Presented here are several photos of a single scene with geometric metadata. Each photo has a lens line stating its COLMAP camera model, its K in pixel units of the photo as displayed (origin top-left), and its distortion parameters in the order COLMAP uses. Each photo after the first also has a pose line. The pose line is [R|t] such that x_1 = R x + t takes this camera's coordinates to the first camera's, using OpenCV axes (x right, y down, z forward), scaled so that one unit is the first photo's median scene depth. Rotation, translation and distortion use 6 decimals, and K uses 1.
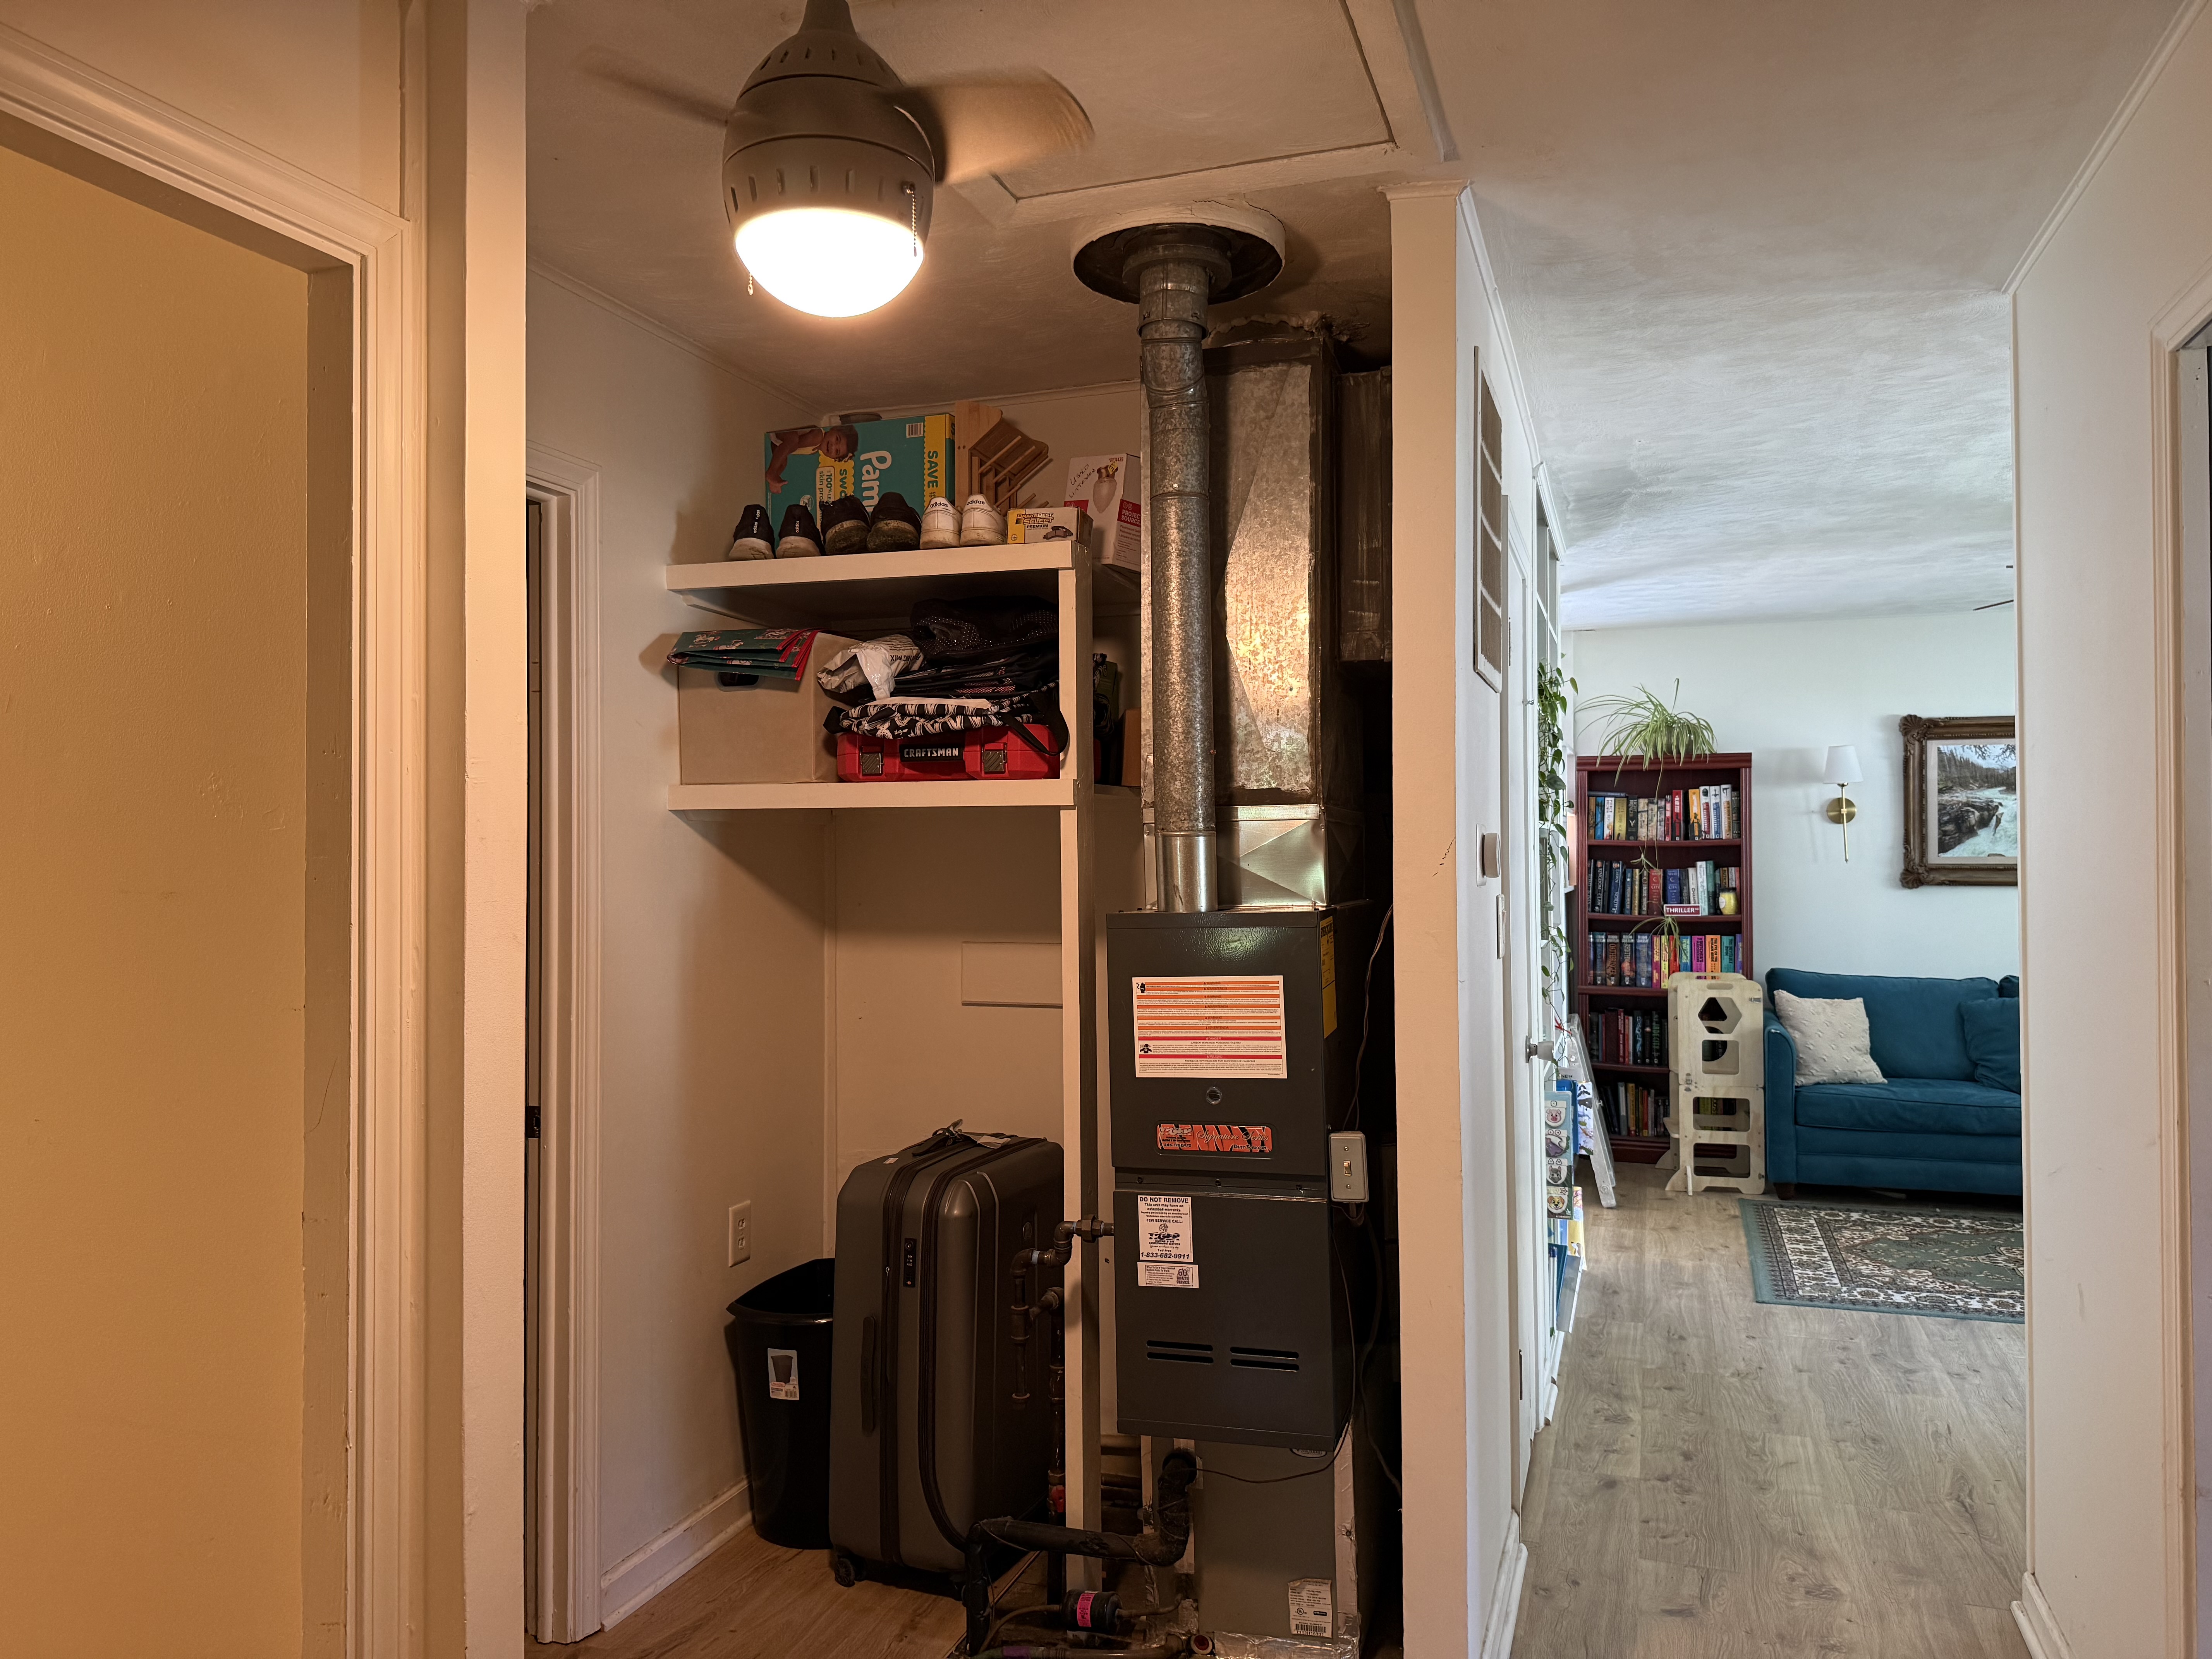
lens RADIAL K [[1552.6, 0, 1119.6], [0, 1552.6, 832.3], [0, 0, 1]] dist [0.071283, -0.099439]
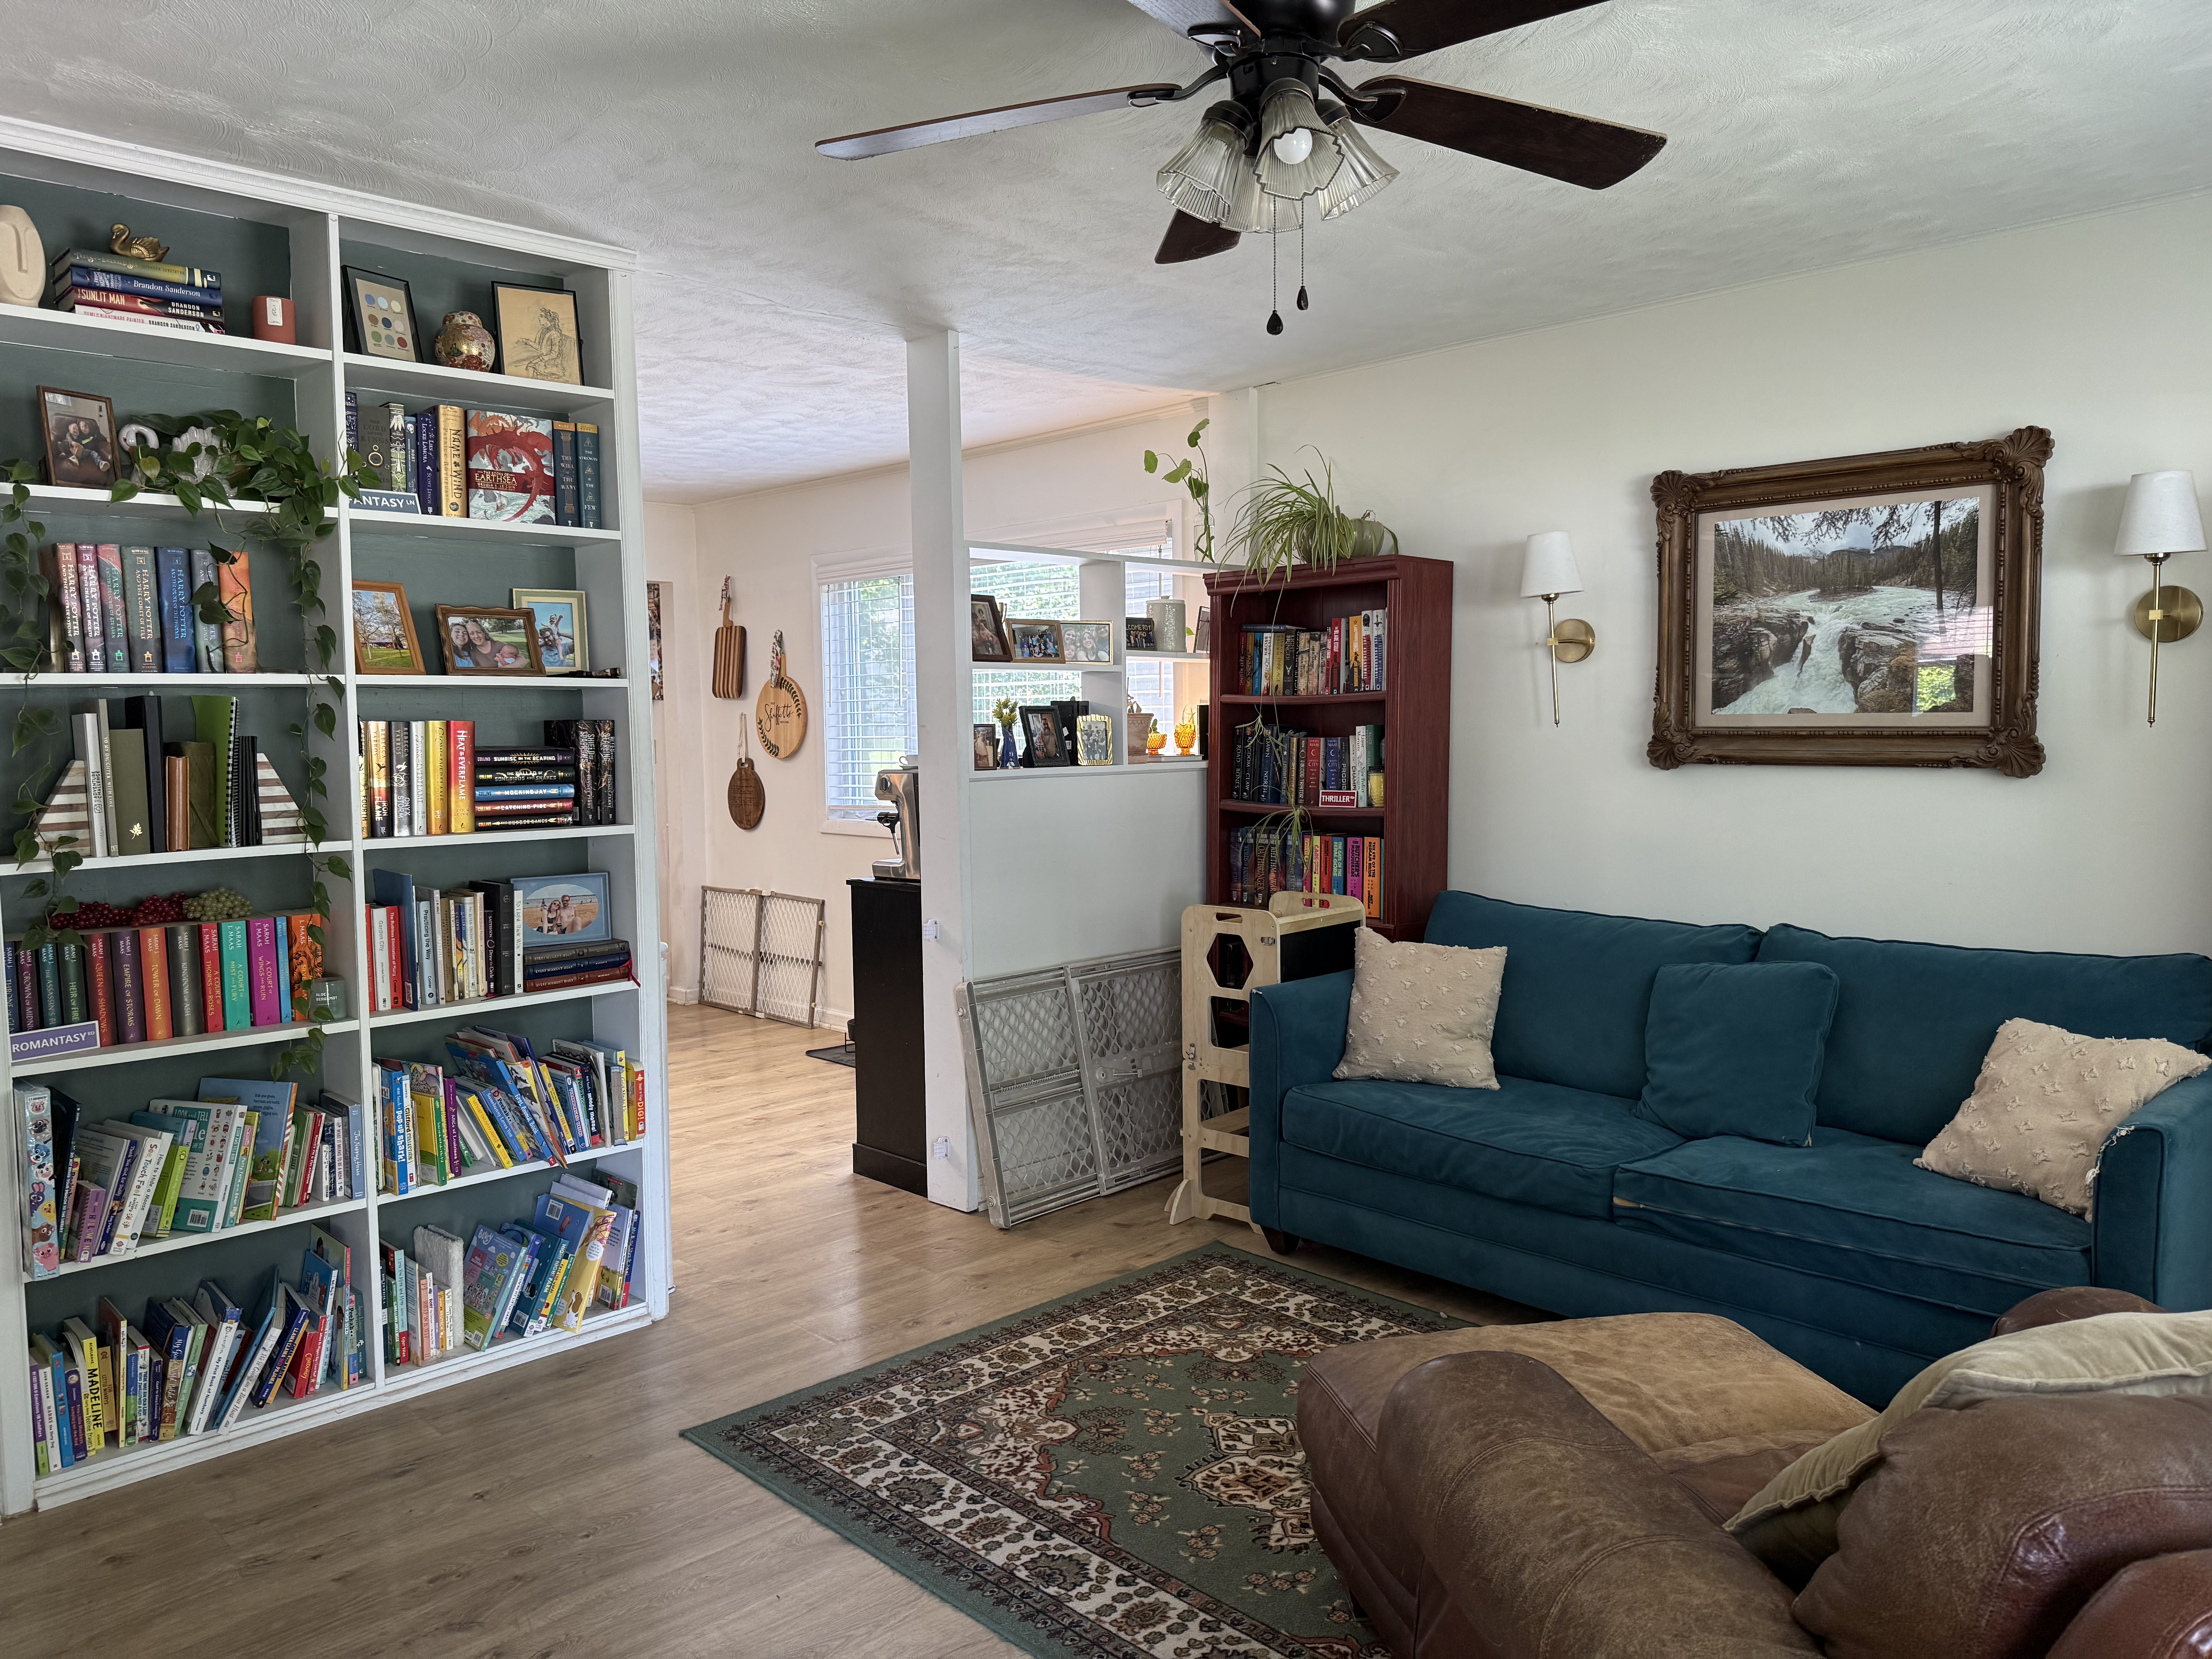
lens RADIAL K [[1552.6, 0, 1099.5], [0, 1552.6, 829.4], [0, 0, 1]] dist [0.071283, -0.099439]
pose [[0.887383, 0.023640, -0.460427, 0.586440], [0.017892, 0.996166, 0.085632, 0.004131], [0.460686, -0.084226, 0.883558, 0.376641]]
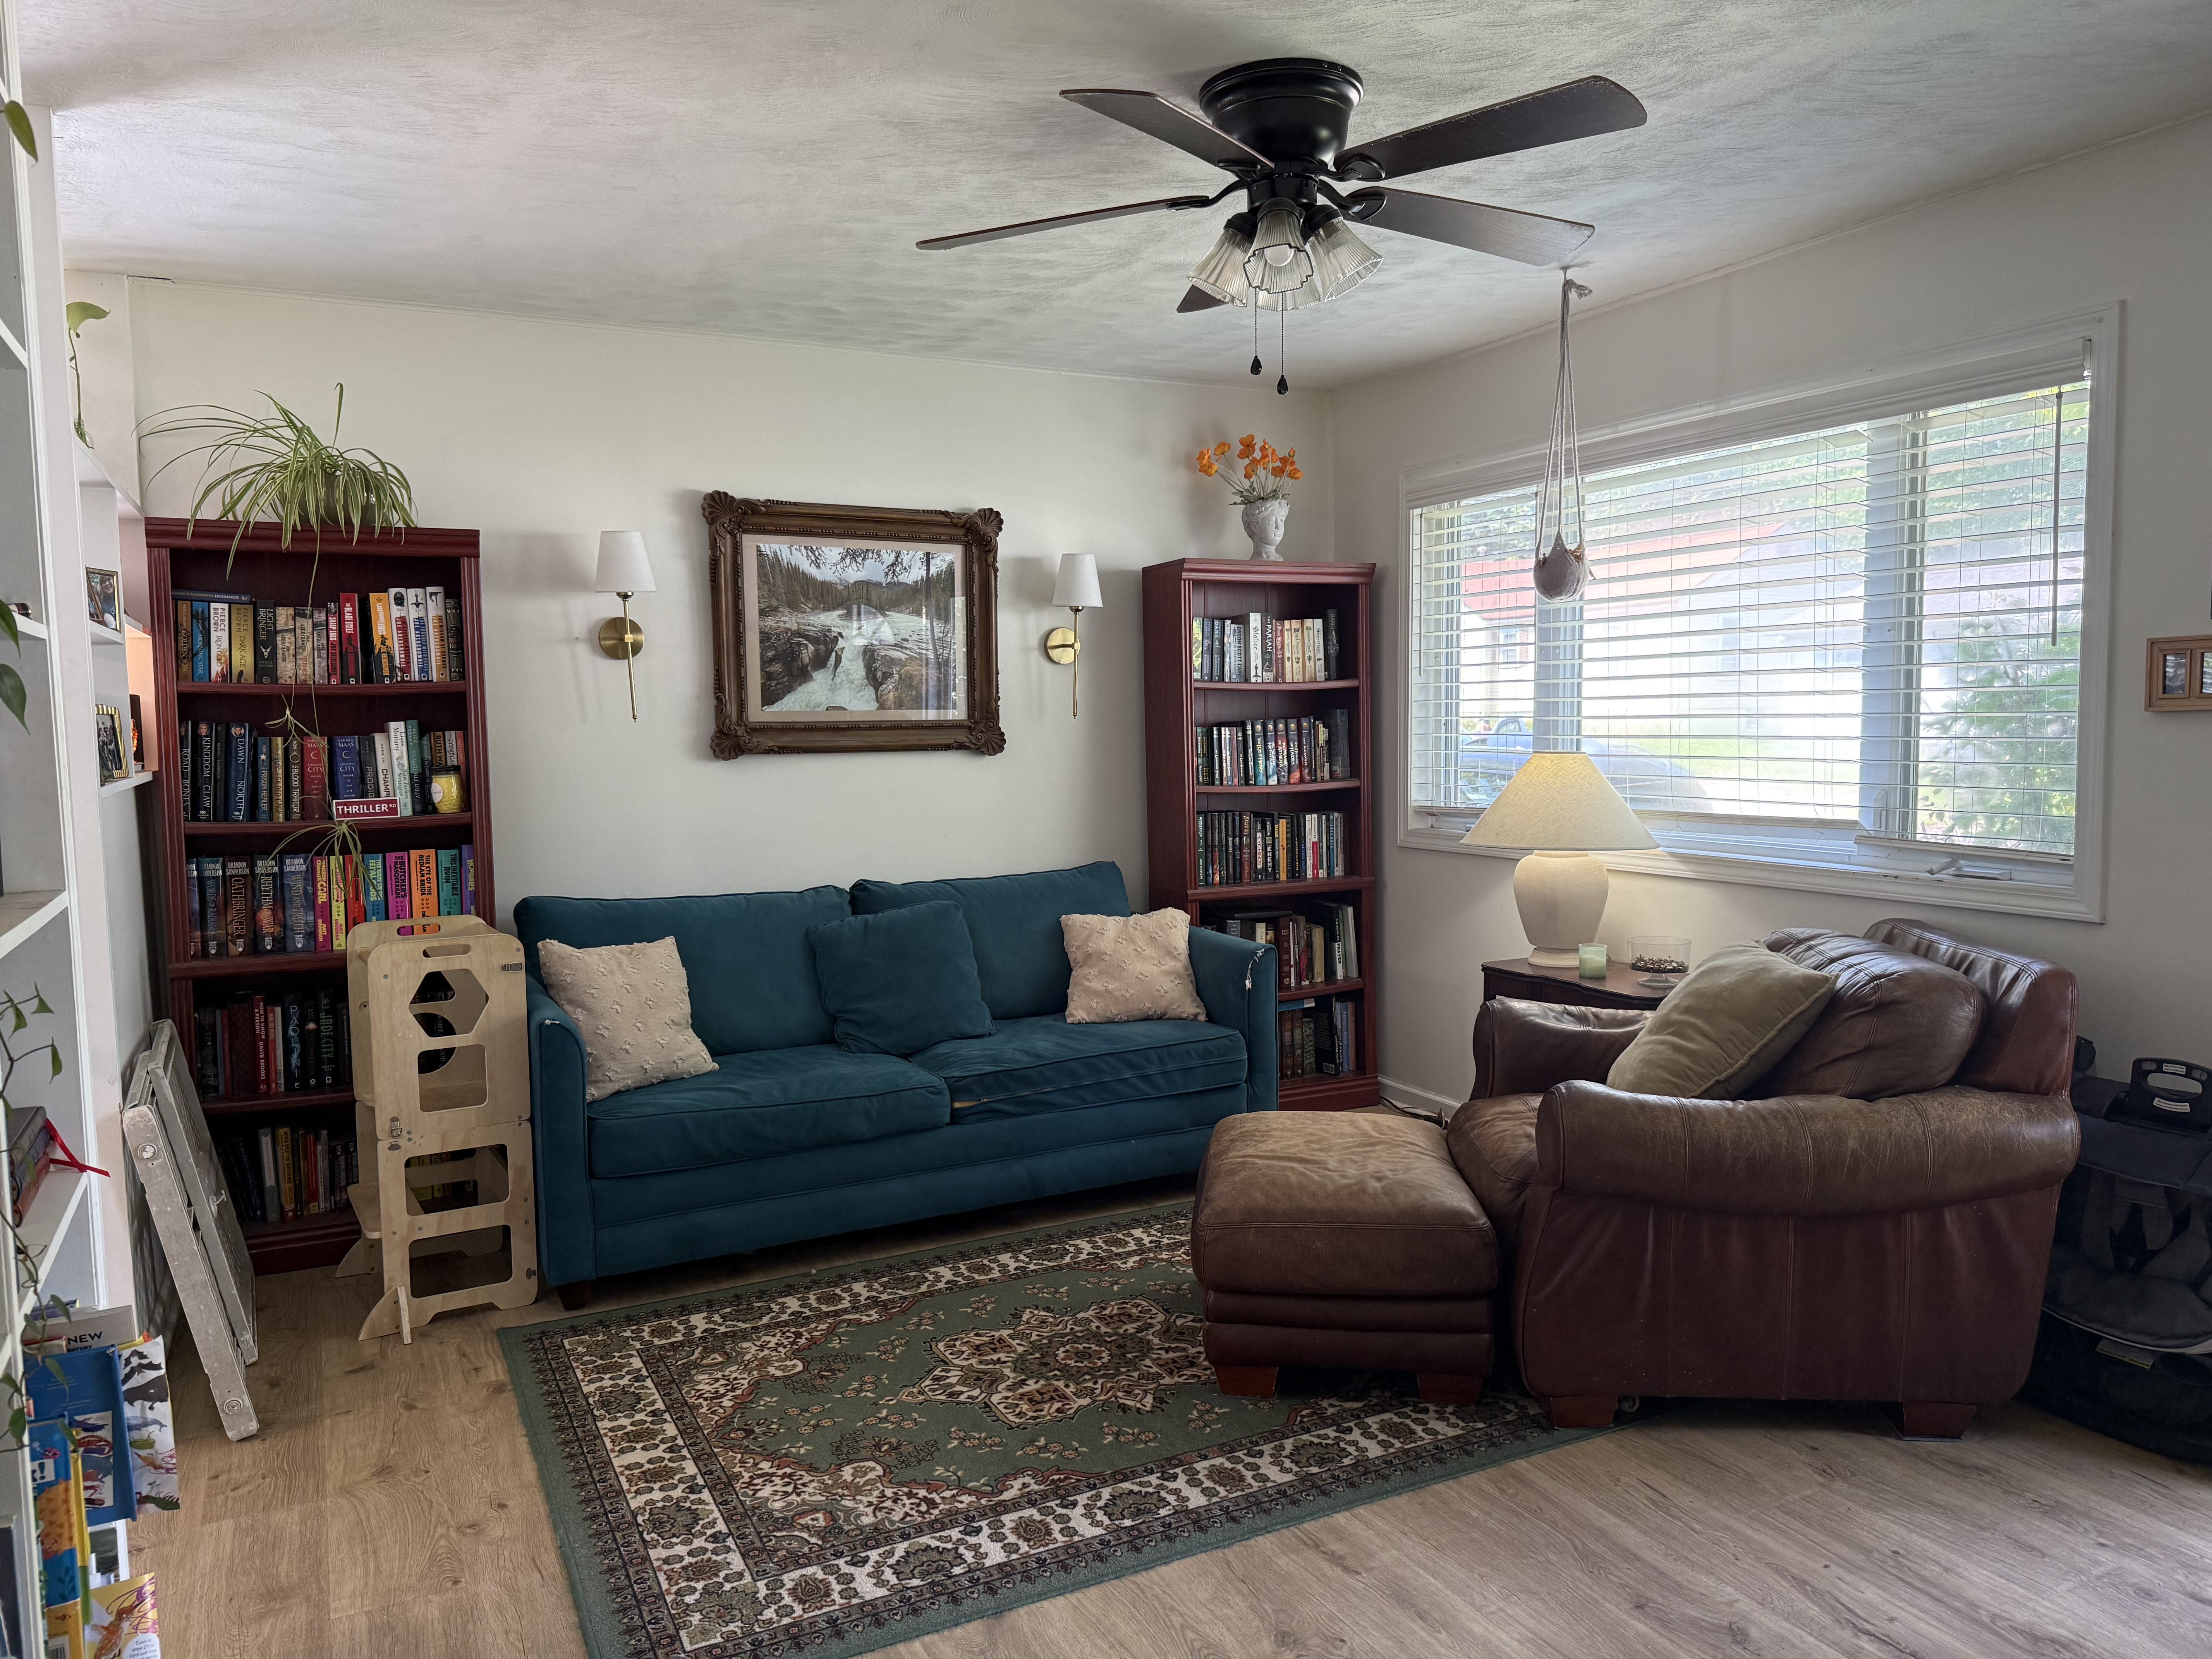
lens RADIAL K [[1552.6, 0, 1100.0], [0, 1552.6, 836.1], [0, 0, 1]] dist [0.071283, -0.099439]
pose [[0.701185, -0.061387, 0.710332, 0.147240], [0.003406, 0.996564, 0.082761, 0.014082], [-0.712971, -0.055612, 0.698985, 0.429625]]
